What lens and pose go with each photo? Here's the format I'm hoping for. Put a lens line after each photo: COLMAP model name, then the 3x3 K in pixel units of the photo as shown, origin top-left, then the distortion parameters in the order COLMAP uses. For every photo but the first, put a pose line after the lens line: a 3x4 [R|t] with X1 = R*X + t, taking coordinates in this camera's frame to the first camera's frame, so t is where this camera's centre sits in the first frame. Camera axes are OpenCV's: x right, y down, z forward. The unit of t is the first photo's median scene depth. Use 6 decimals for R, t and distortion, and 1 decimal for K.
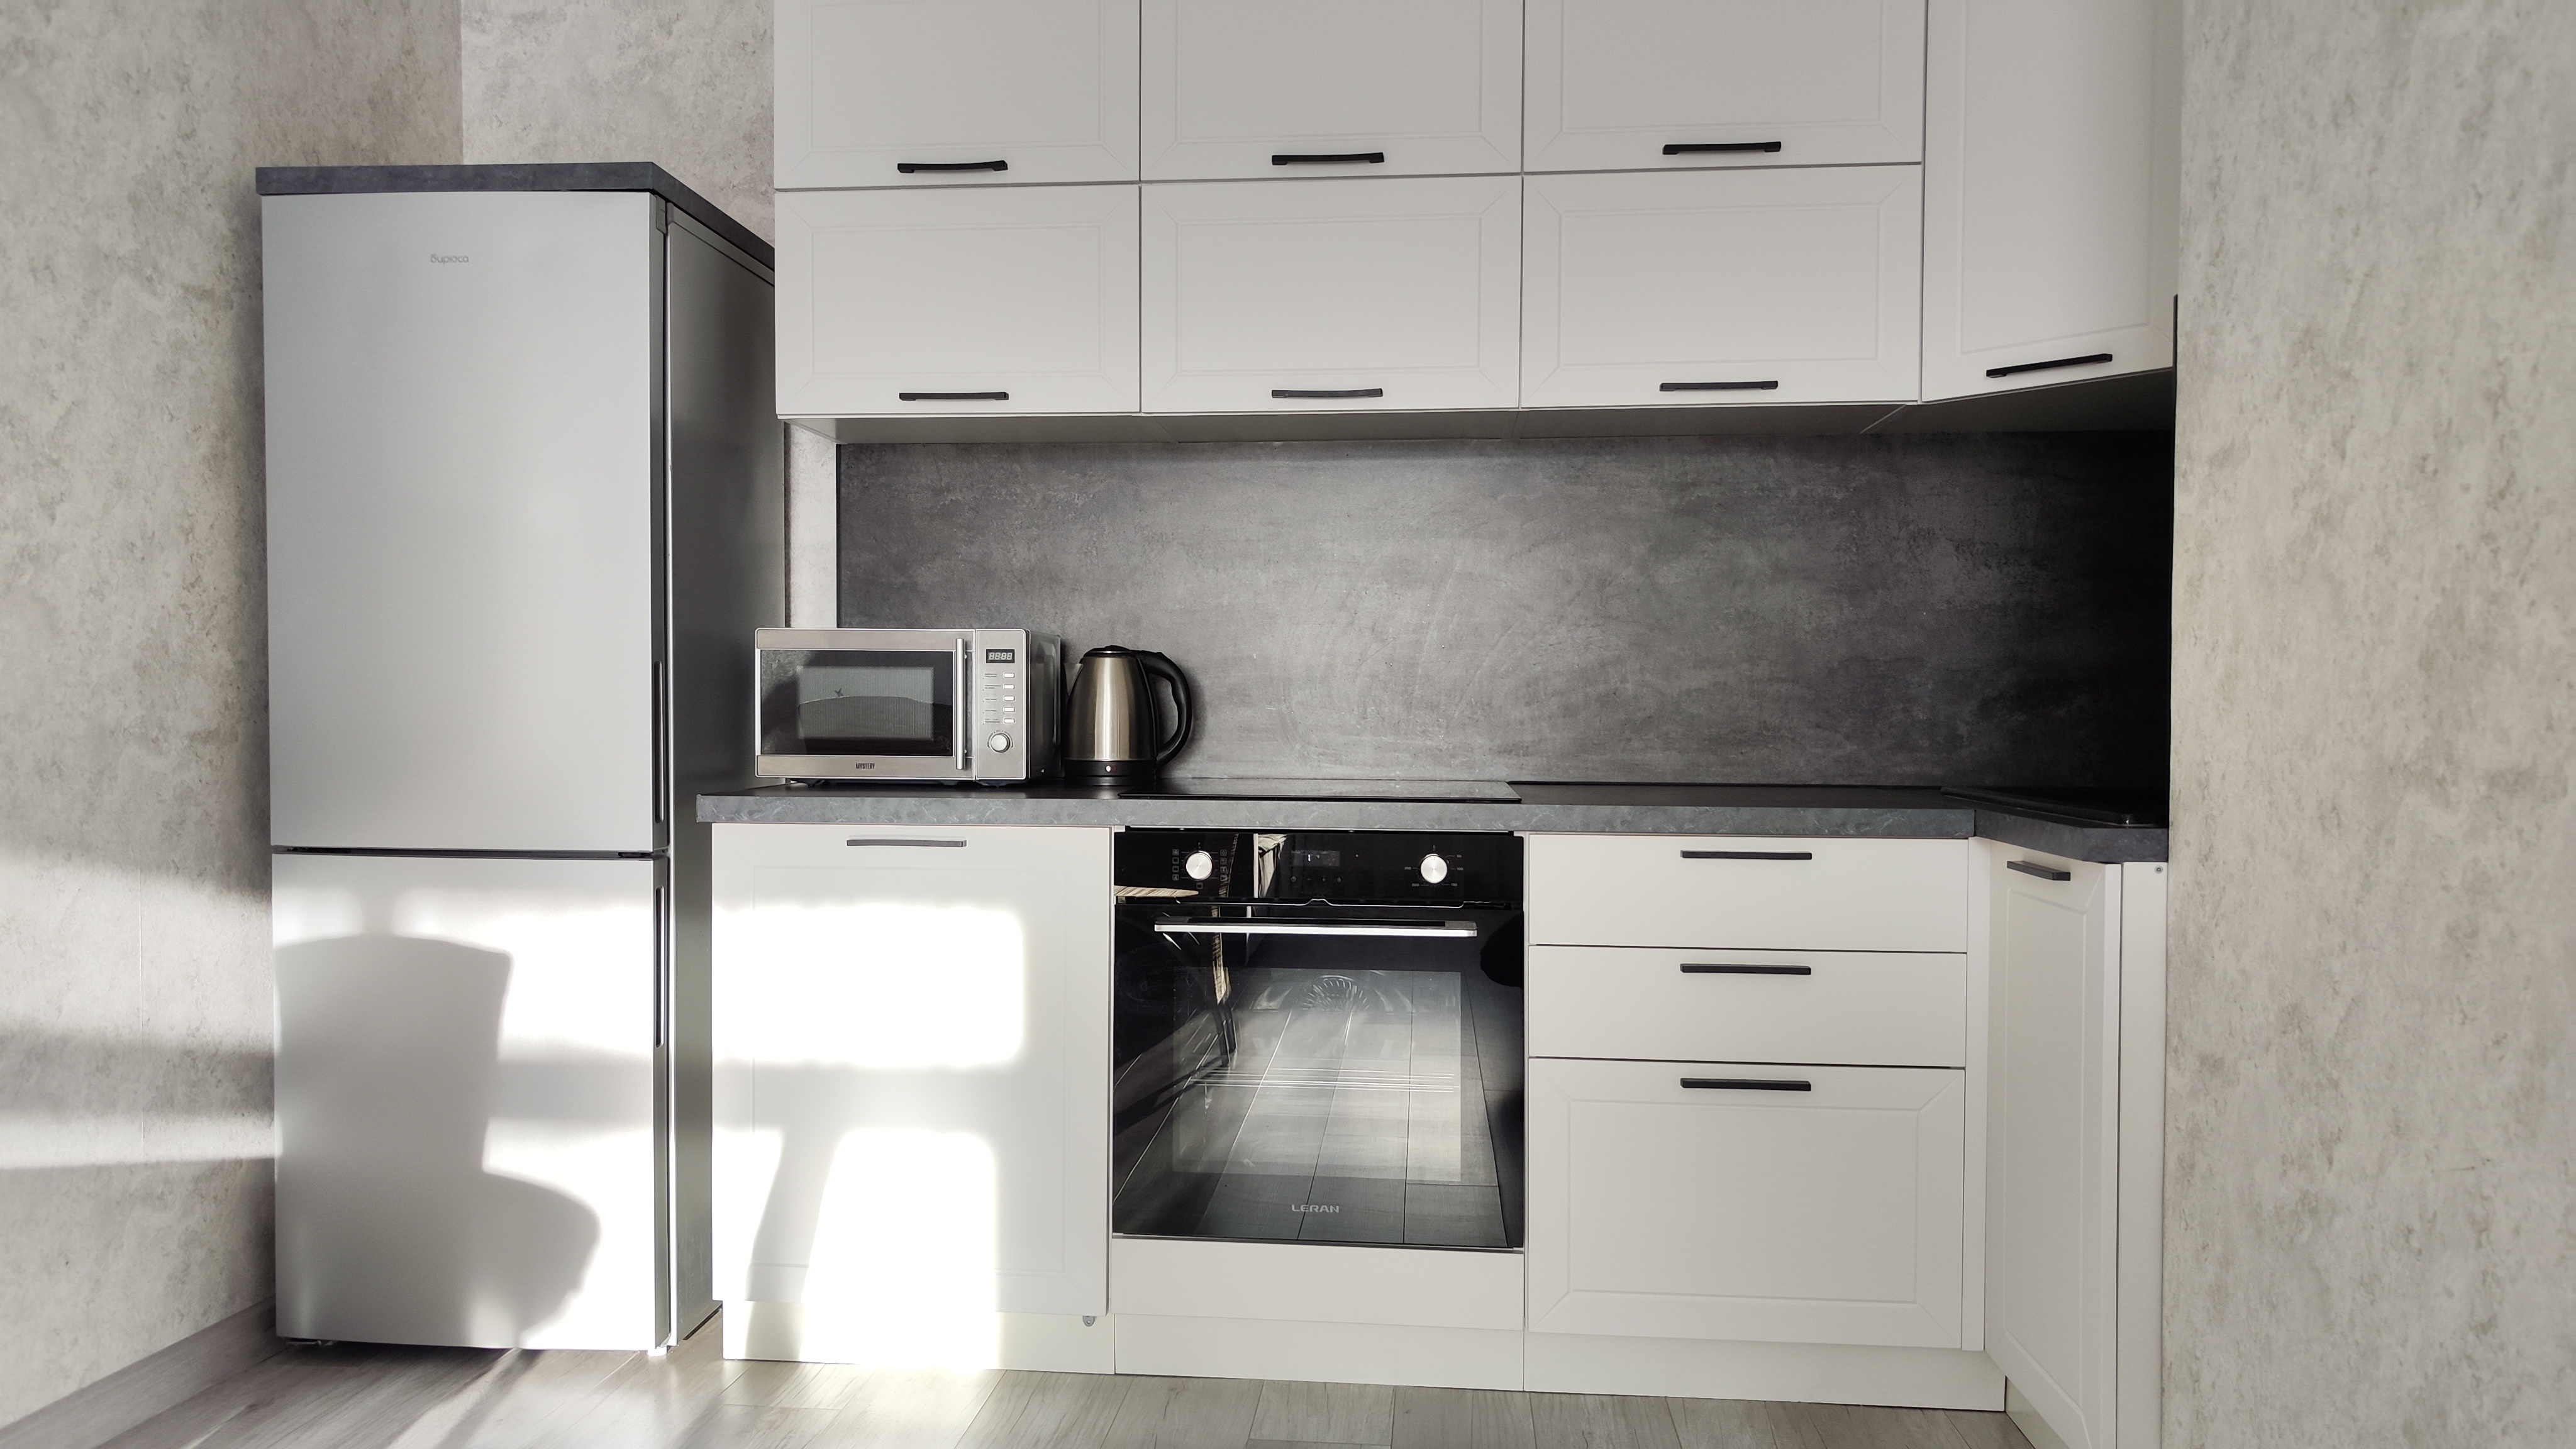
lens RADIAL K [[1667.0, 0, 1277.8], [0, 1667.0, 744.7], [0, 0, 1]] dist [0.006241, -0.014344]
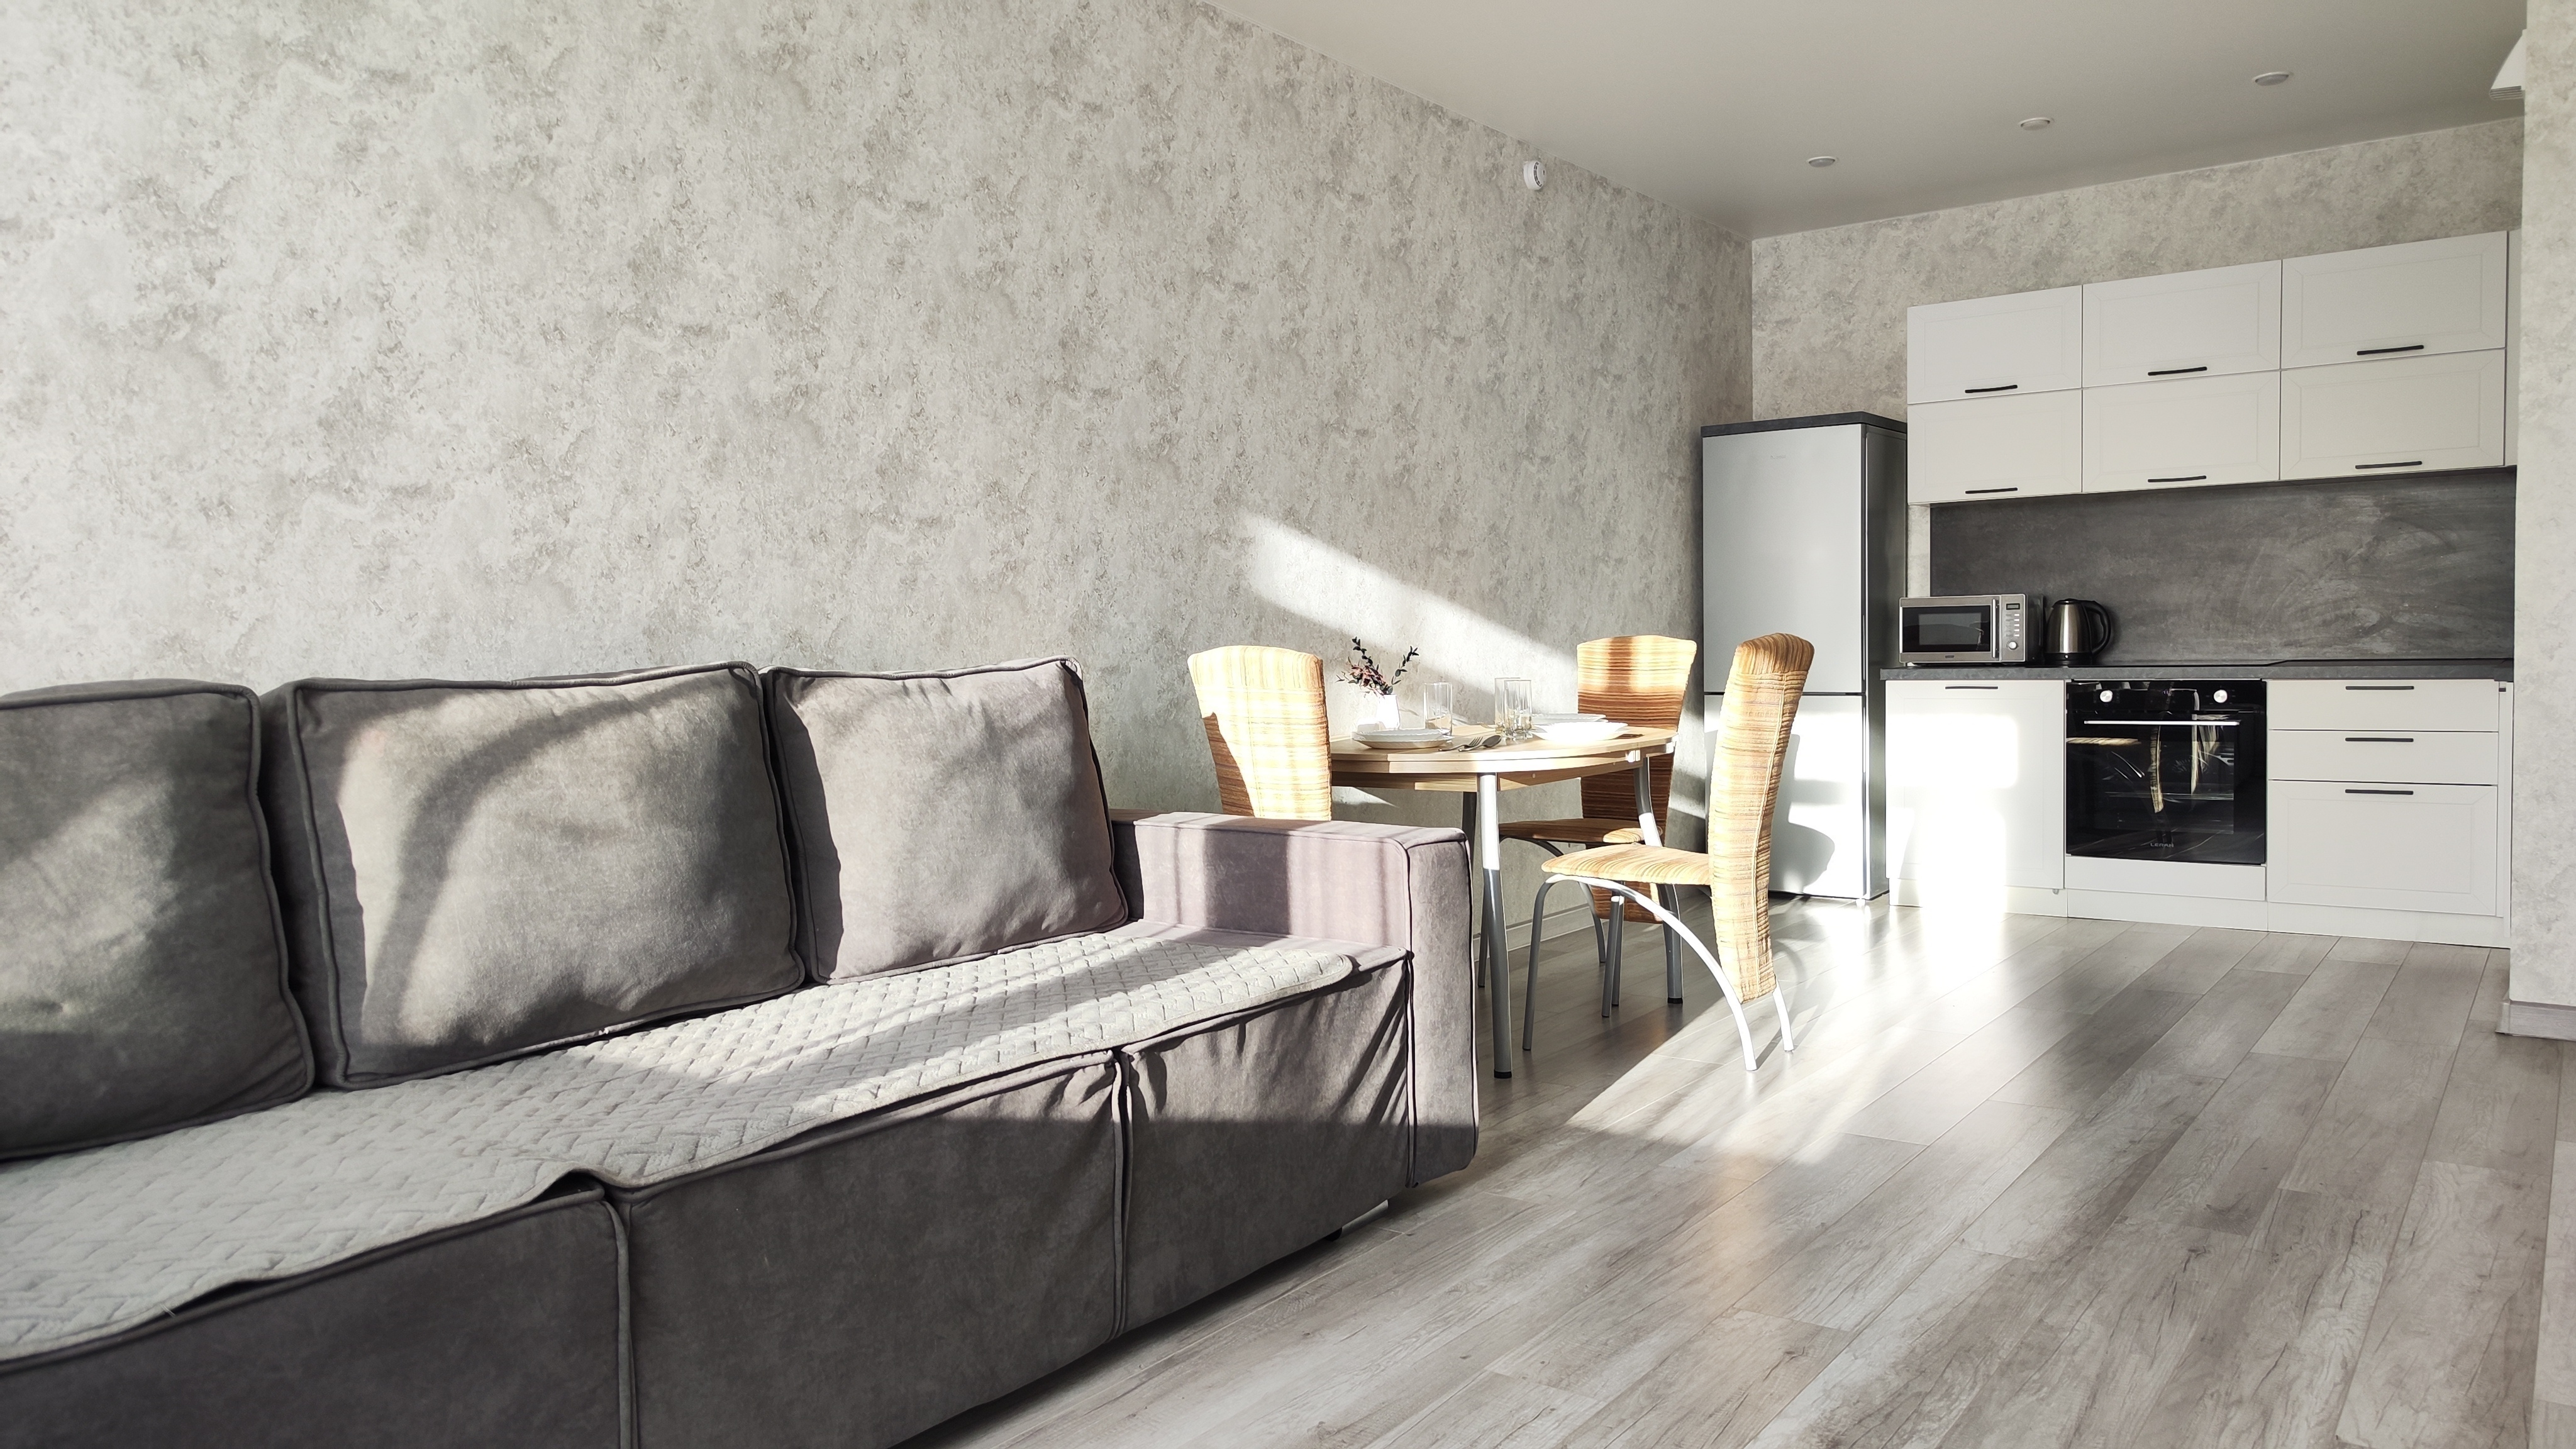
lens RADIAL K [[1667.0, 0, 1277.8], [0, 1667.0, 744.7], [0, 0, 1]] dist [0.006241, -0.014344]
pose [[0.844904, 0.010854, -0.534808, 0.212171], [0.016964, 0.998748, 0.047070, 0.010824], [0.534649, -0.048842, 0.843662, -1.524126]]
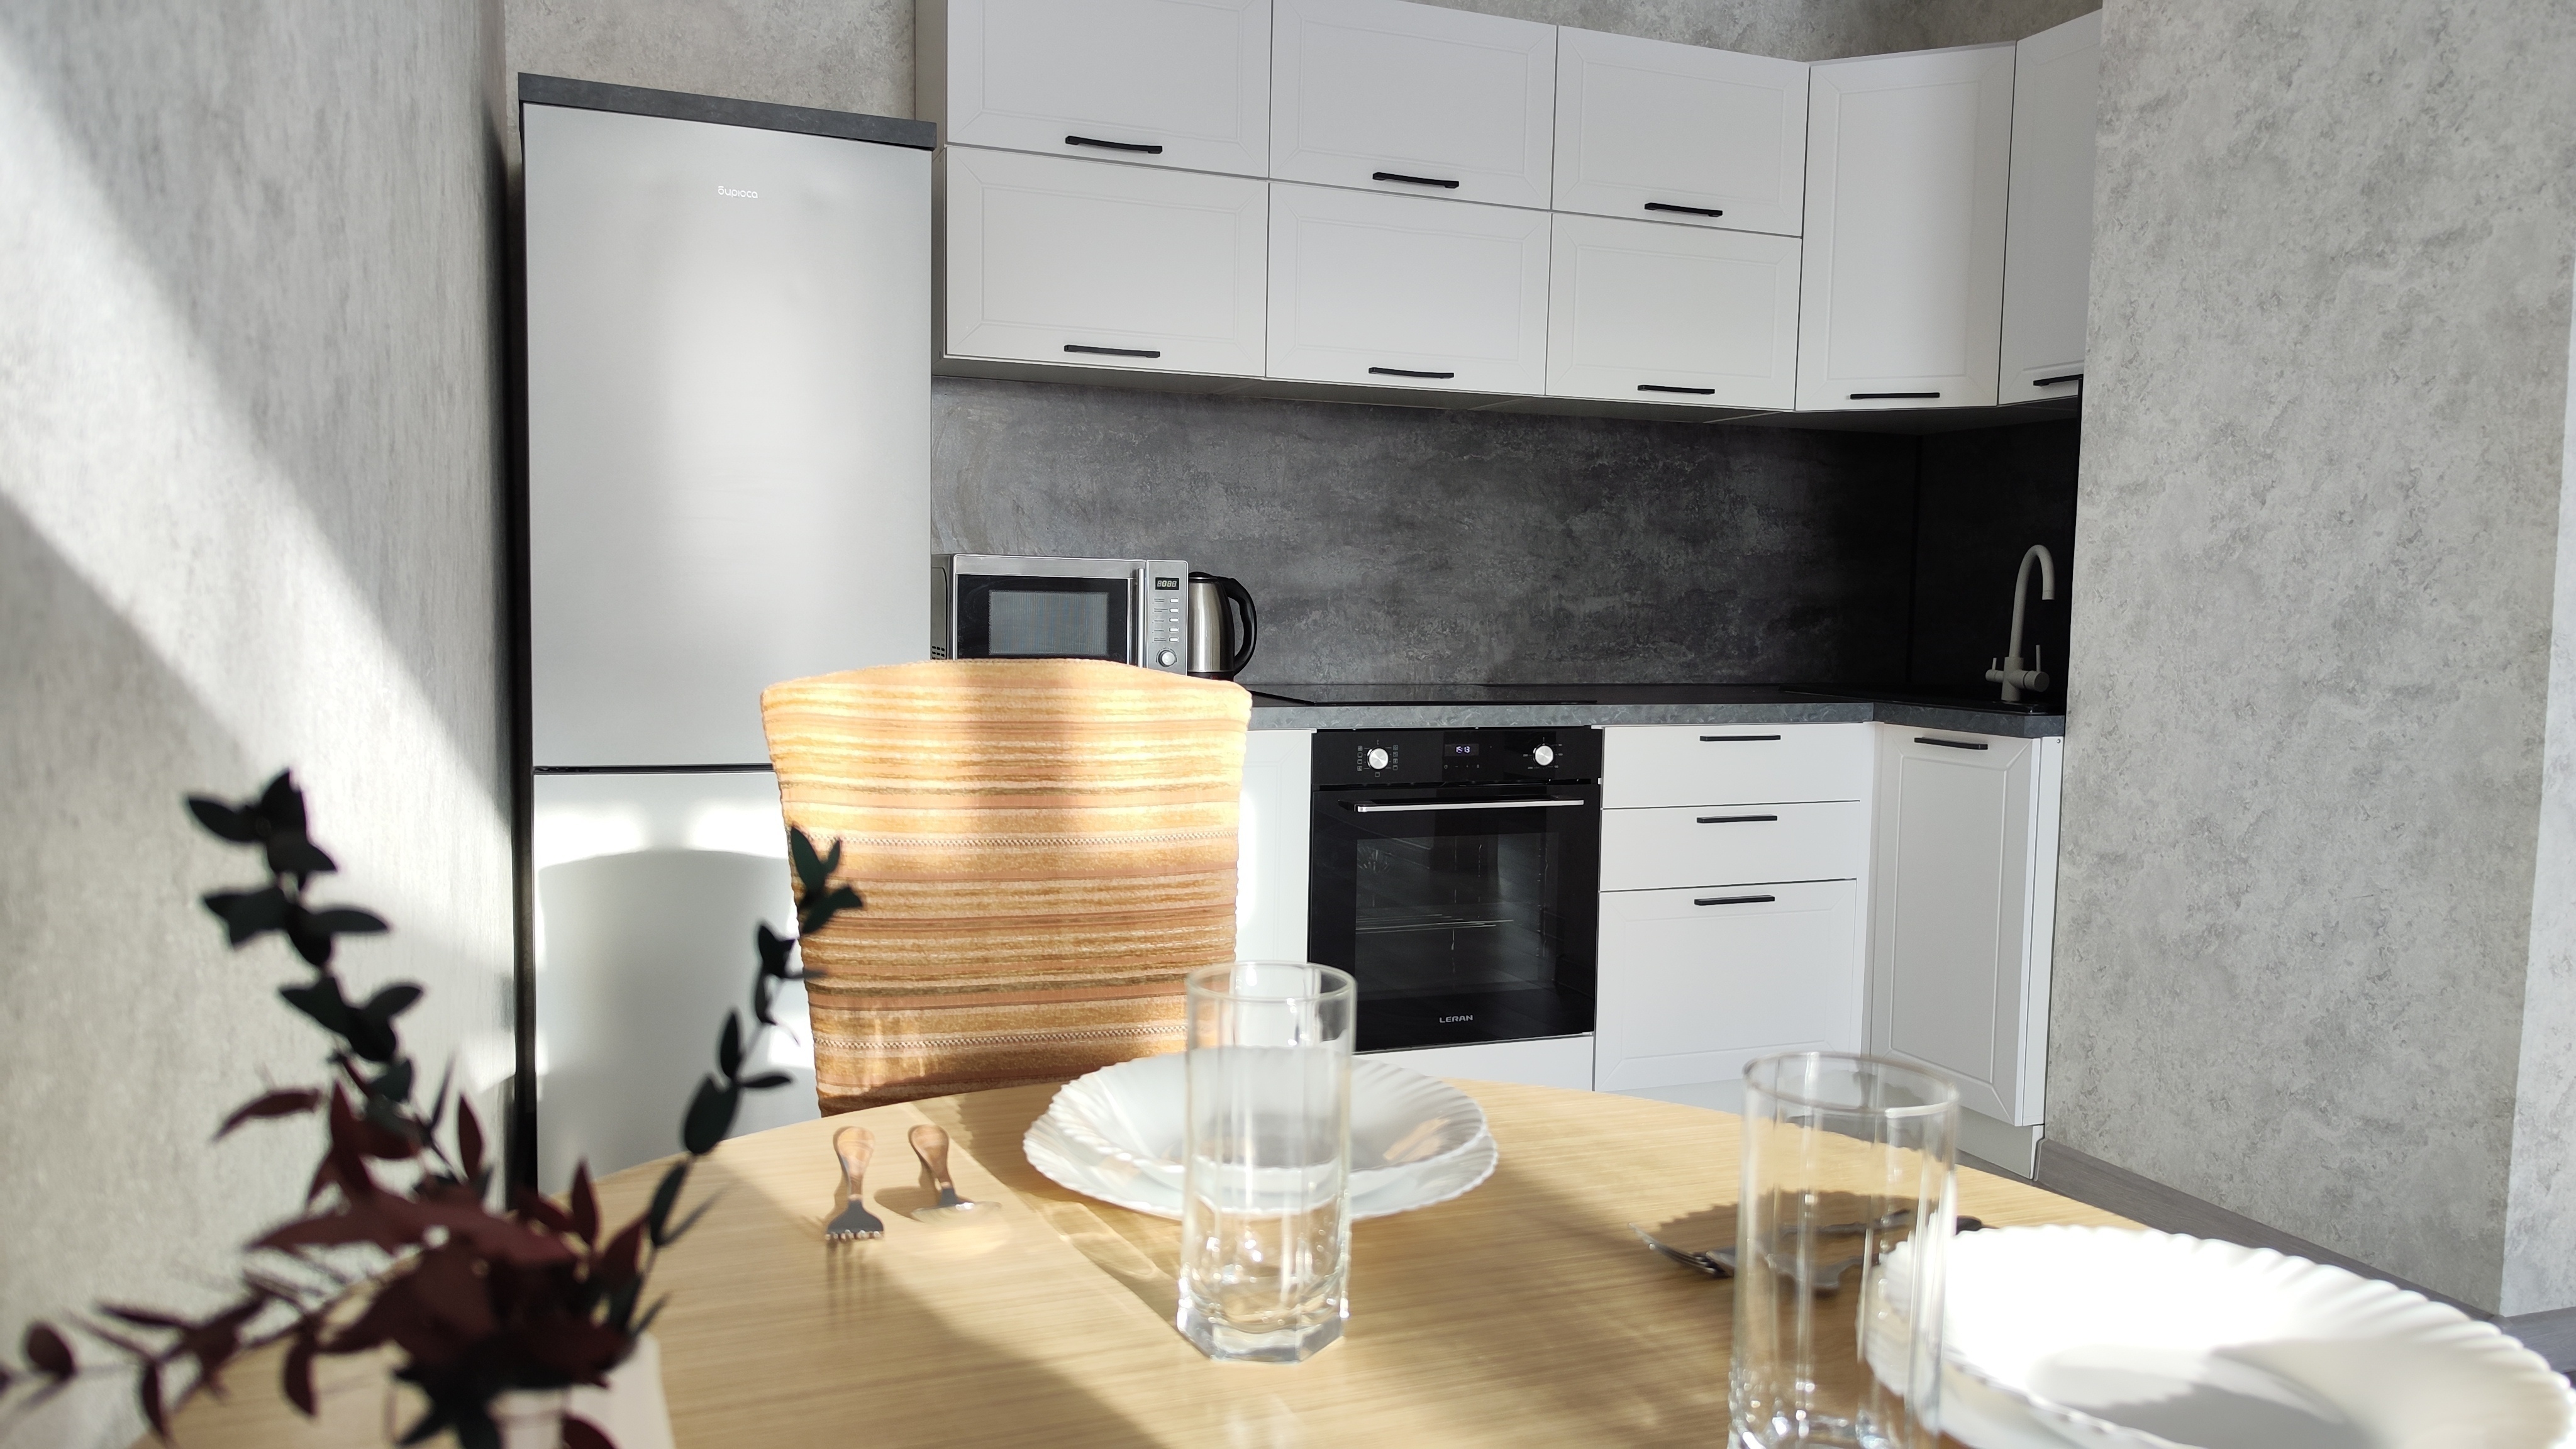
lens RADIAL K [[1699.7, 0, 1186.6], [0, 1699.7, 722.3], [0, 0, 1]] dist [-0.000665, 0.000191]
pose [[0.903331, -0.022687, 0.428344, -0.690067], [-0.002686, 0.998282, 0.058538, -0.027003], [-0.428936, -0.054030, 0.901717, -0.080465]]
